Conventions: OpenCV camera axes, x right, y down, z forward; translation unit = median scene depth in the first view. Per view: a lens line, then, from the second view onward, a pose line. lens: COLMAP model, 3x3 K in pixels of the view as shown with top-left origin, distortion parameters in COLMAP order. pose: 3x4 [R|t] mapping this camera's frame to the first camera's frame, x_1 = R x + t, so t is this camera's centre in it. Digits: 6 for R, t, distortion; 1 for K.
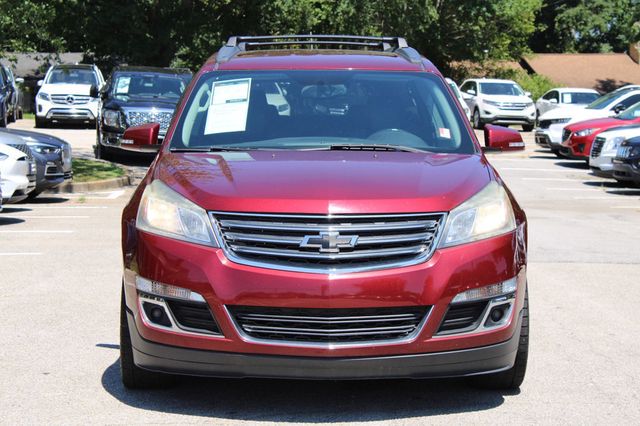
lens RADIAL K [[1616.8, 0, 320.0], [0, 1616.8, 214.8], [0, 0, 1]] dist [0.040103, 0.000000]
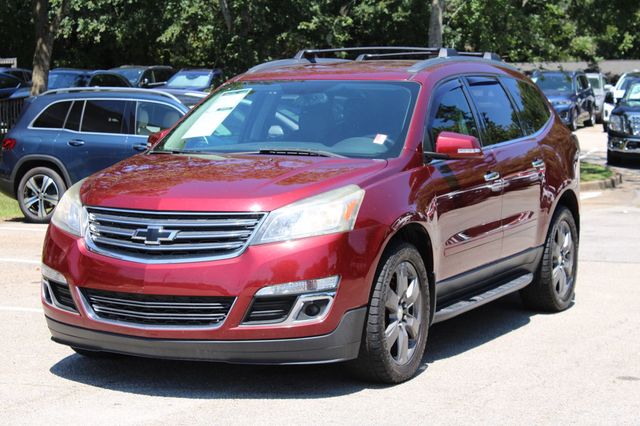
lens RADIAL K [[1543.5, 0, 320.4], [0, 1543.5, 210.6], [0, 0, 1]] dist [0.062607, 0.000000]
pose [[0.894577, 0.028180, -0.446025, 0.579069], [-0.029370, 0.999560, 0.004246, -0.008145], [0.445949, 0.009301, 0.895010, 0.091944]]
